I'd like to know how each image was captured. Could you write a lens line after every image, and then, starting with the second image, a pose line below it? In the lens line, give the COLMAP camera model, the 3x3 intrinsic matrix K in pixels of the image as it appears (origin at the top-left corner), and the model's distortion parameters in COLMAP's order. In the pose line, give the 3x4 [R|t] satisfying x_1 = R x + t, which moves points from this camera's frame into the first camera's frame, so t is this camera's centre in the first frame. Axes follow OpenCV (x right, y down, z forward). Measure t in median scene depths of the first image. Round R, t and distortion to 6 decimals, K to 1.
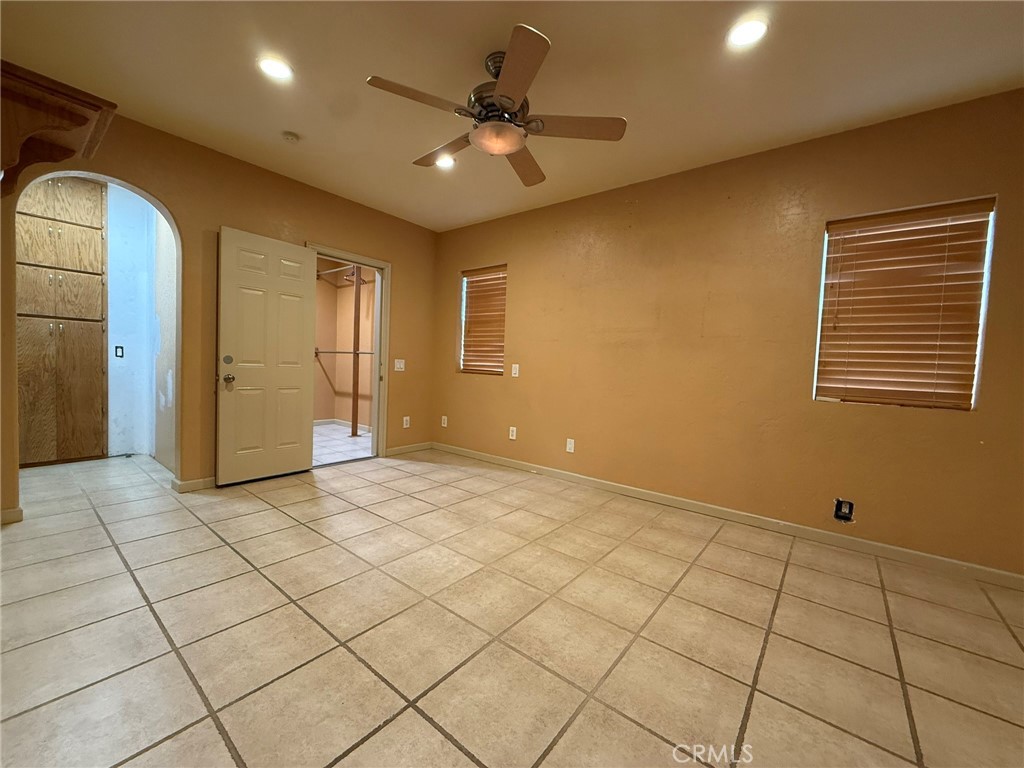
lens RADIAL K [[407.2, 0, 509.1], [0, 407.2, 384.1], [0, 0, 1]] dist [-0.001392, 0.000499]
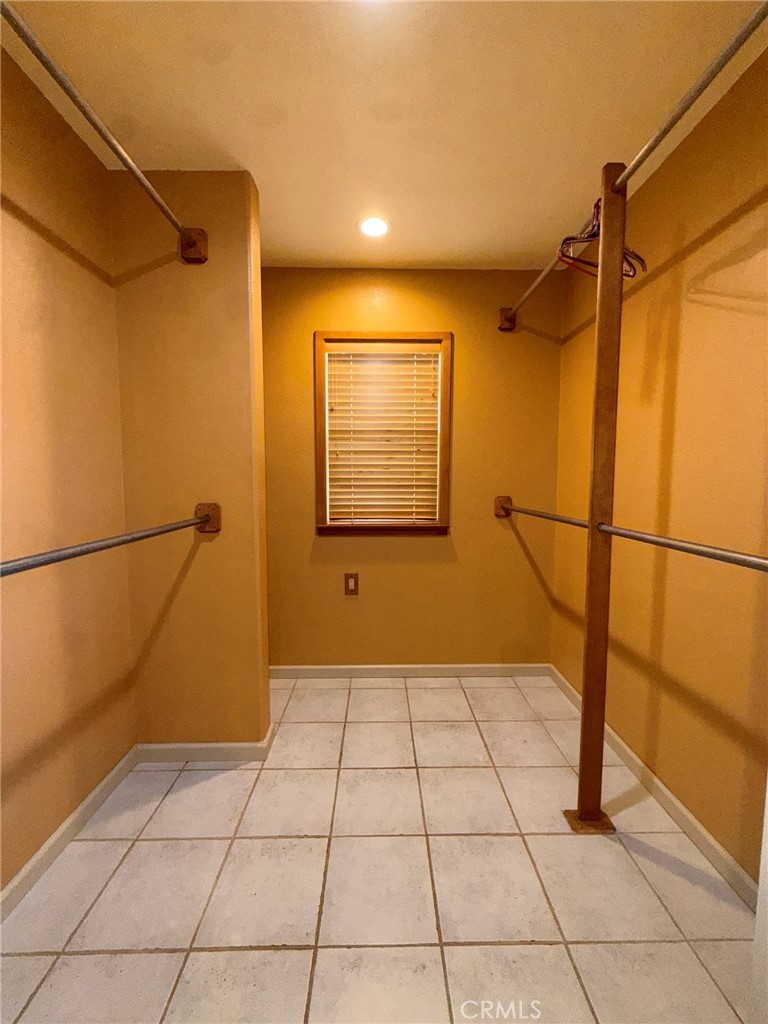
lens RADIAL K [[407.2, 0, 386.0], [0, 407.2, 509.2], [0, 0, 1]] dist [-0.001392, 0.000499]
pose [[0.634687, 0.024253, -0.772388, -0.232865], [-0.015642, 0.999706, 0.018538, -0.086197], [0.772611, 0.000316, 0.634880, 0.649263]]
